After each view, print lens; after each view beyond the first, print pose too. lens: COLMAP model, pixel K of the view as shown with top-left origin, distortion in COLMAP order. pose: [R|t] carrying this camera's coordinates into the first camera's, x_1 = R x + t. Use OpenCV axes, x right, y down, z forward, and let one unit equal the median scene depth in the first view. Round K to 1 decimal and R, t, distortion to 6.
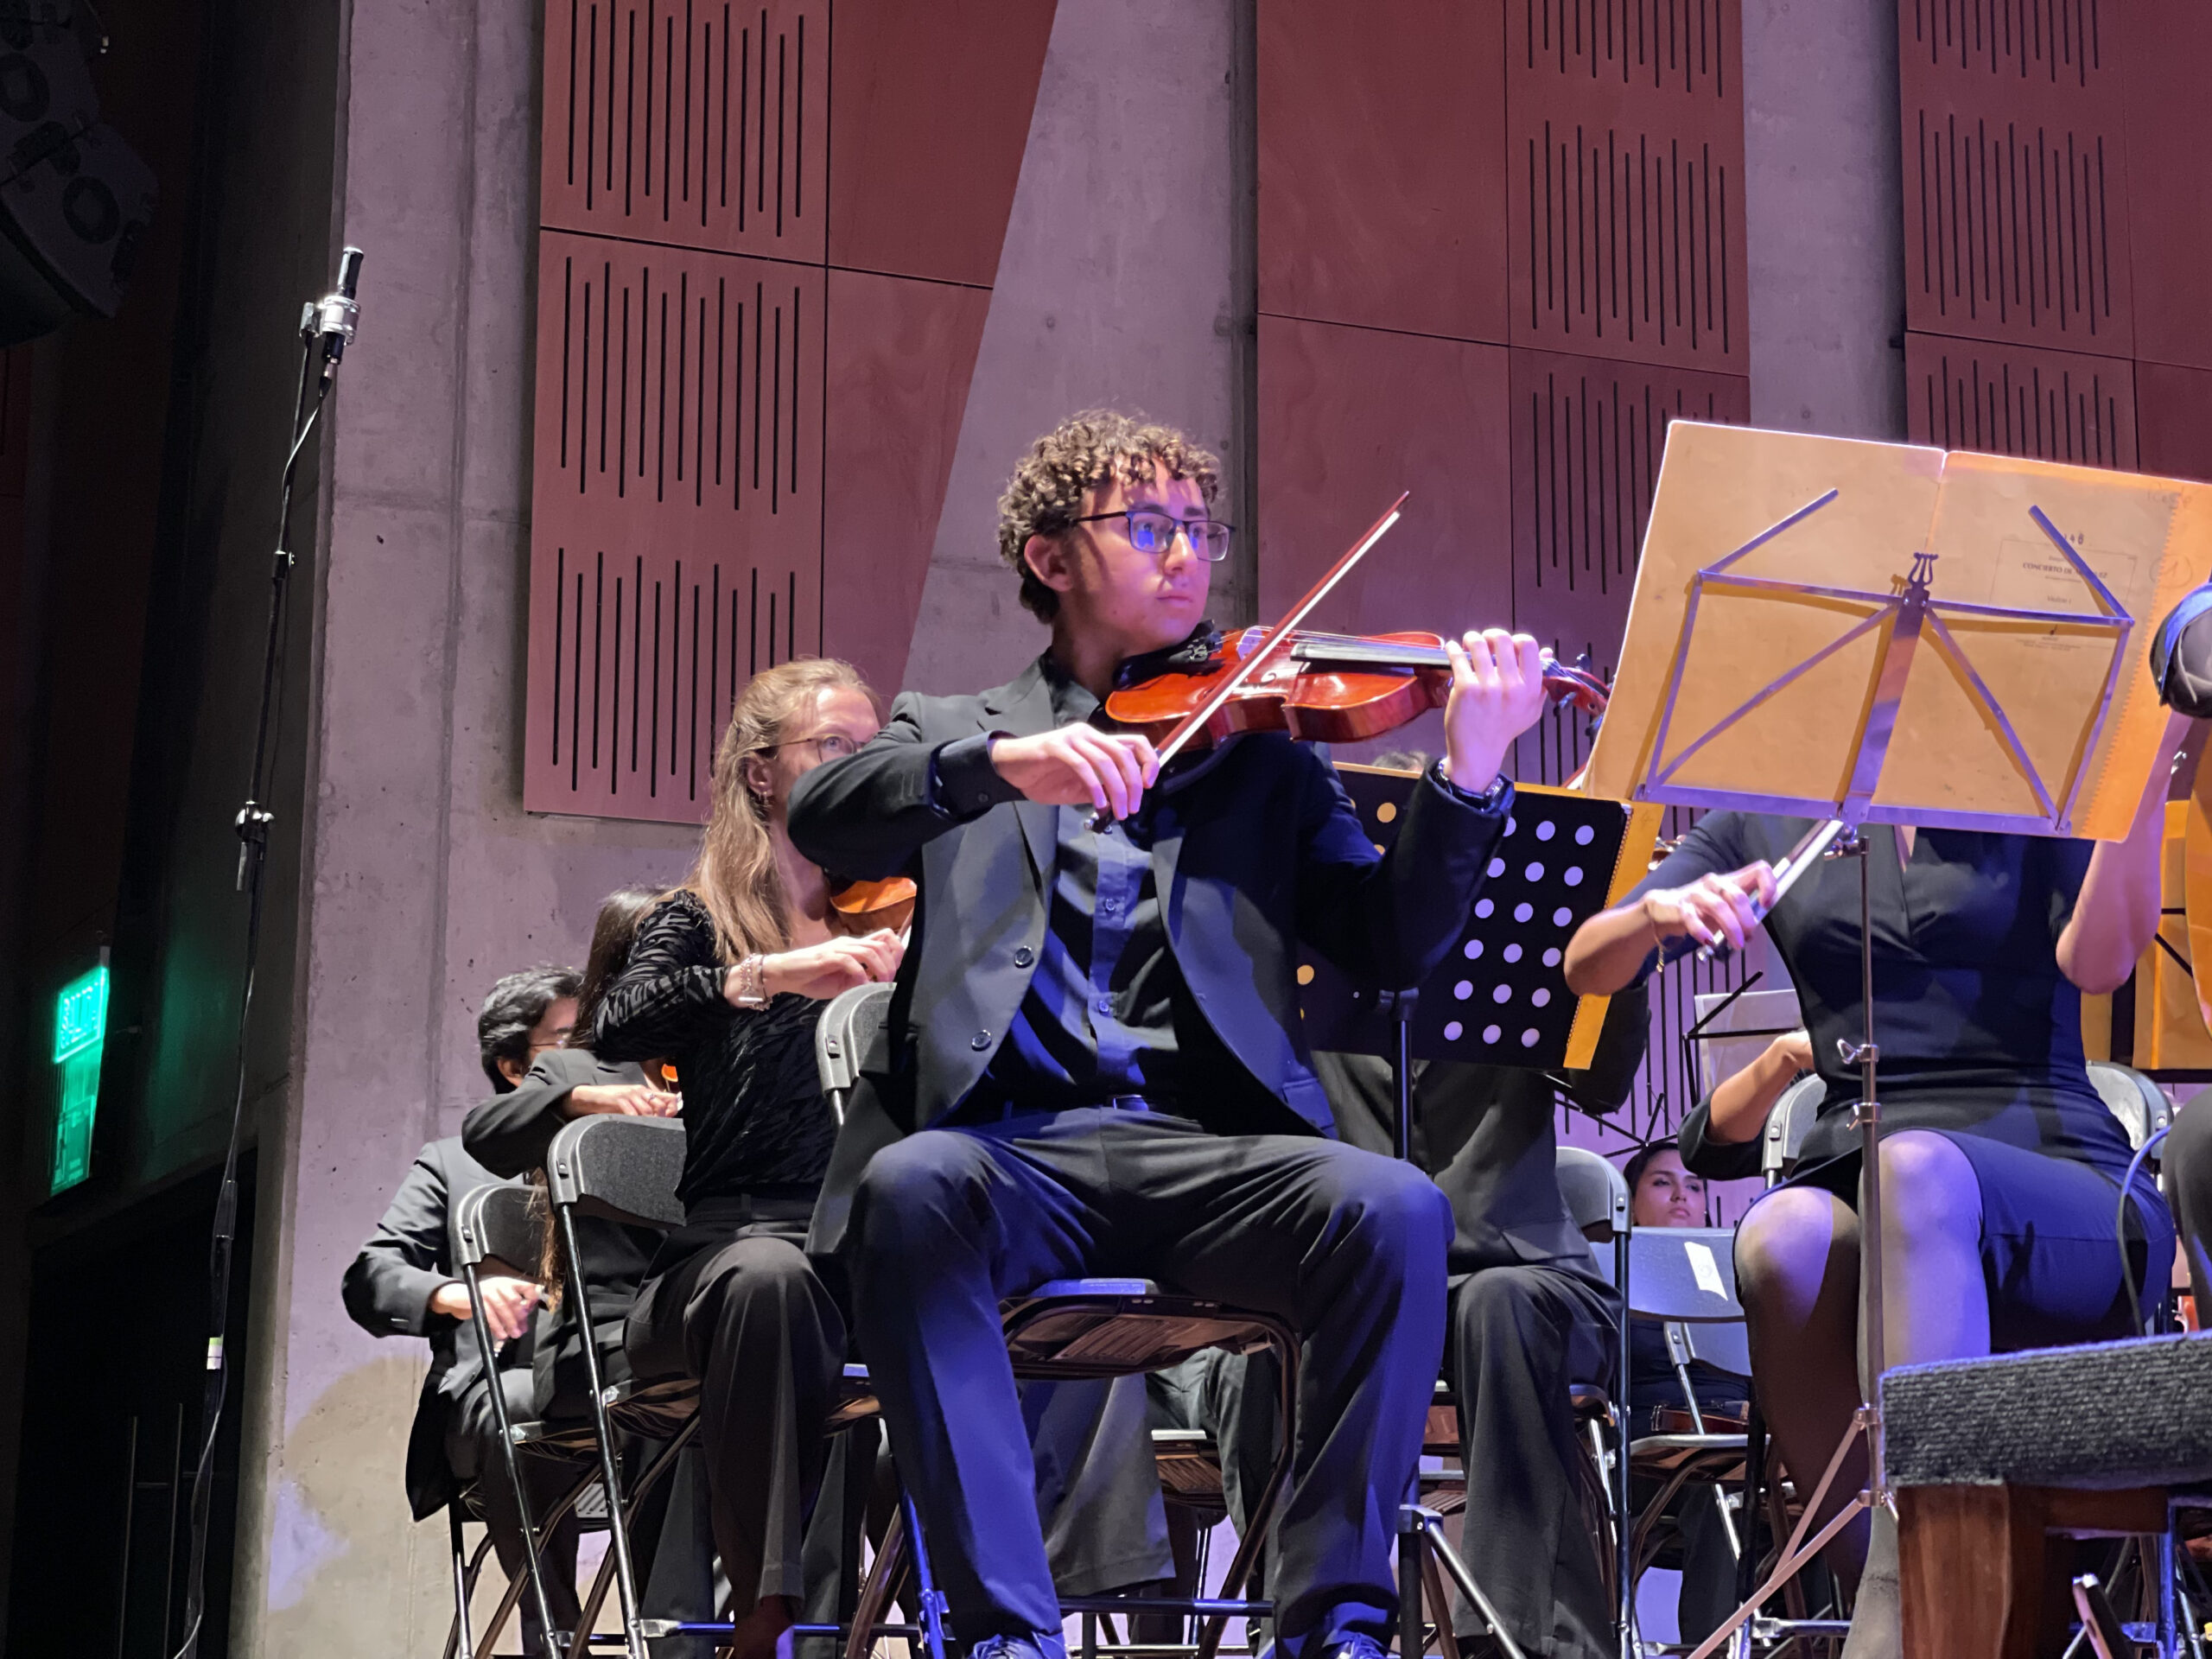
lens RADIAL K [[4125.0, 0, 1107.9], [0, 4125.0, 772.1], [0, 0, 1]] dist [0.123008, -1.423391]
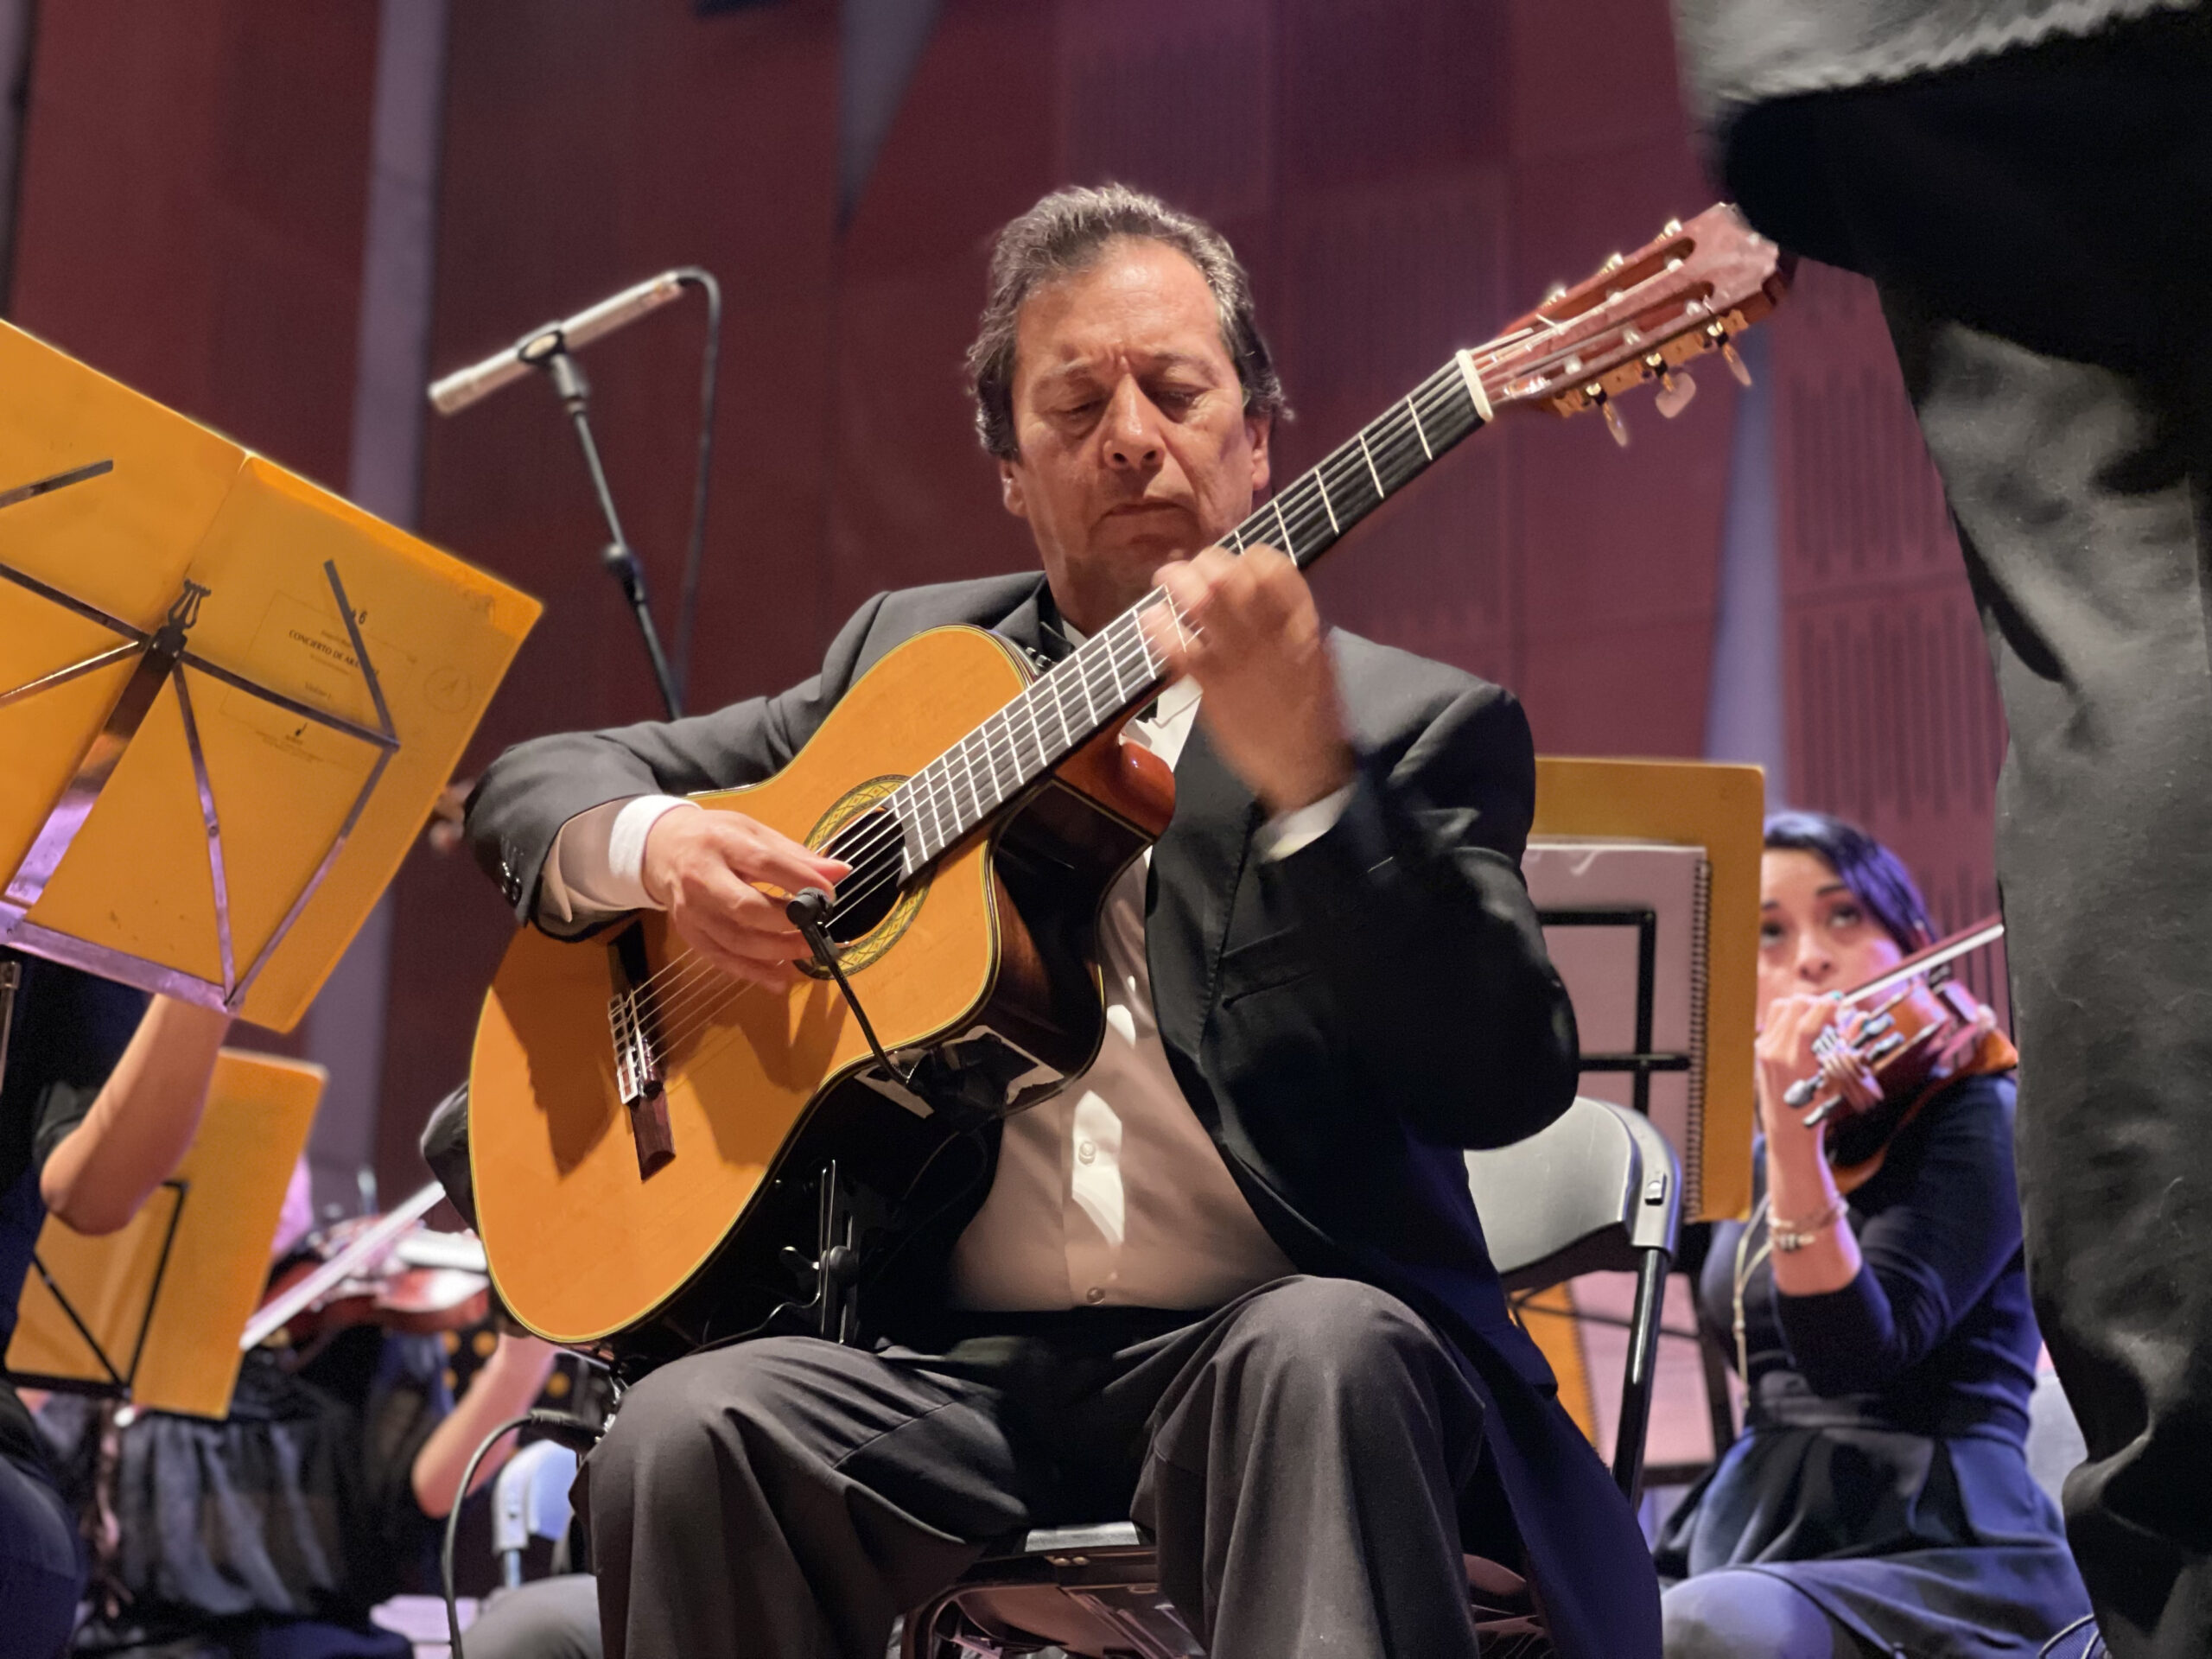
lens RADIAL K [[4149.8, 0, 1106.0], [0, 4149.8, 829.5], [0, 0, 1]] dist [-0.278252, -0.024907]
pose [[0.672605, 0.232364, 0.702574, -0.174996], [-0.165092, 0.972611, -0.163624, 0.074484], [-0.721351, -0.005934, 0.692544, 0.375891]]
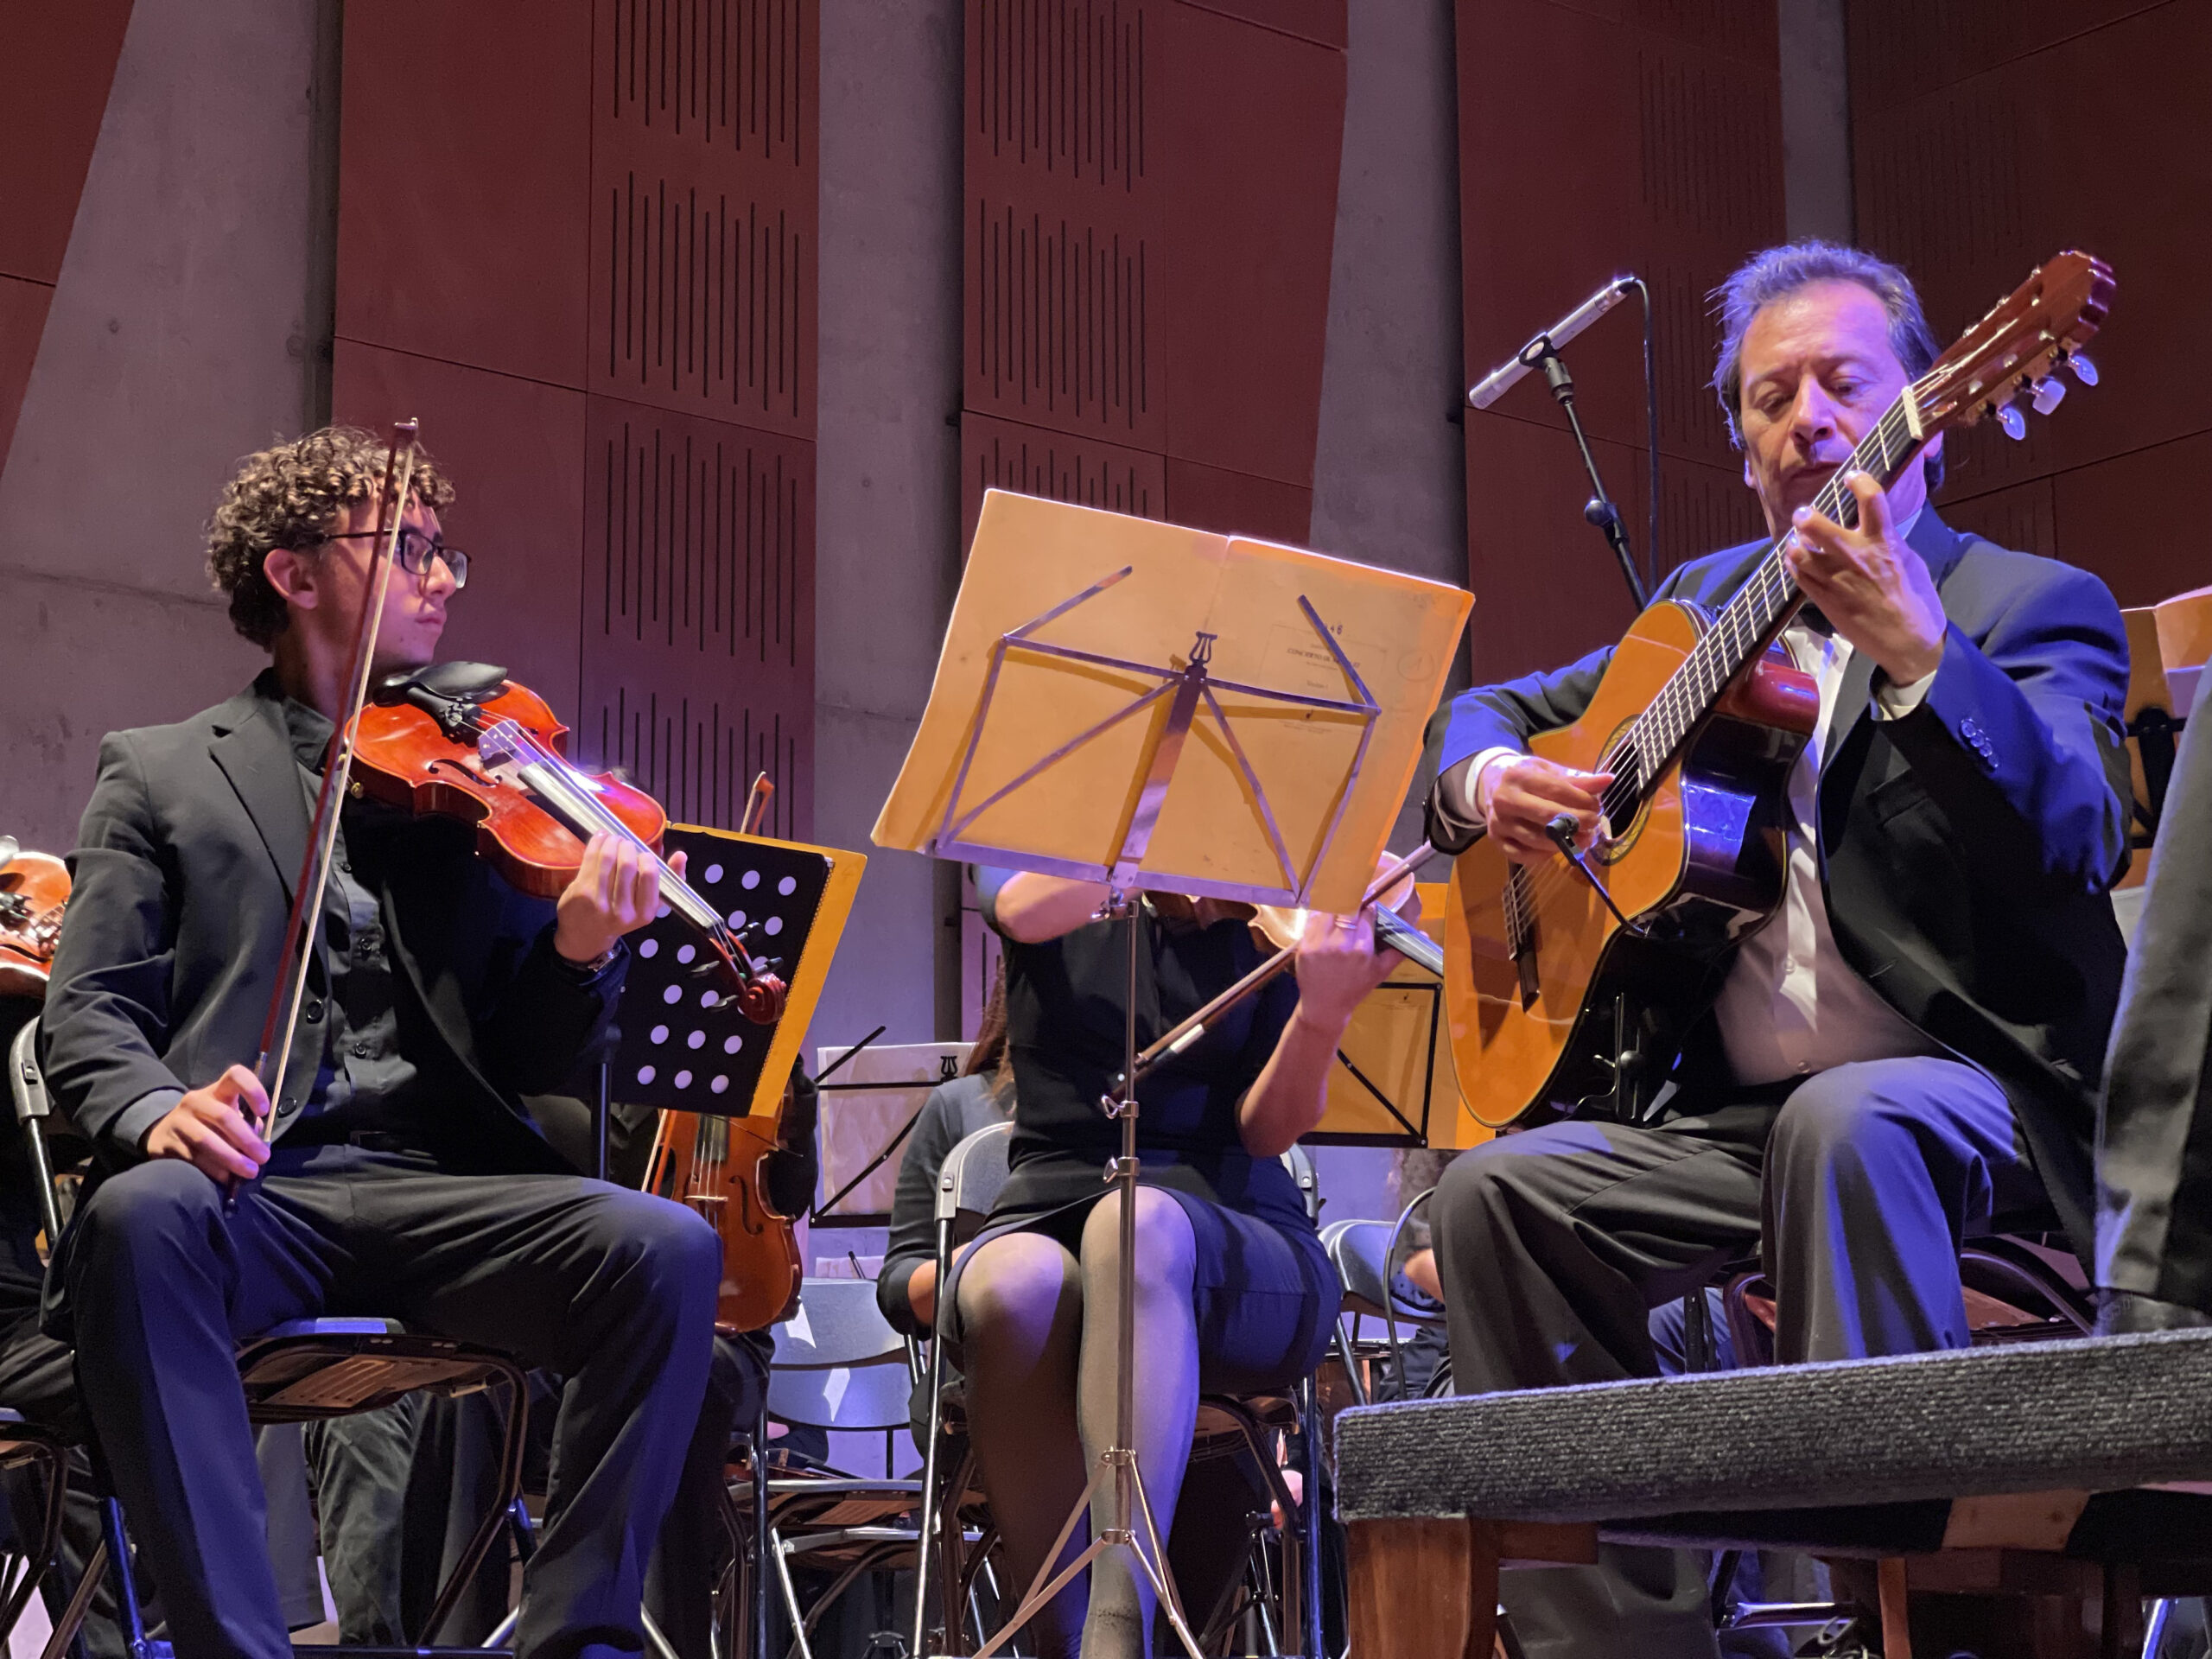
lens RADIAL K [[4144.6, 0, 1106.0], [0, 4144.6, 829.5], [0, 0, 1]] dist [-0.047400, -0.255098]
pose [[0.941716, 0.054113, 0.332029, -0.162350], [-0.054059, 0.998493, -0.009406, 0.007531], [-0.332038, -0.009091, 0.943222, 0.020444]]
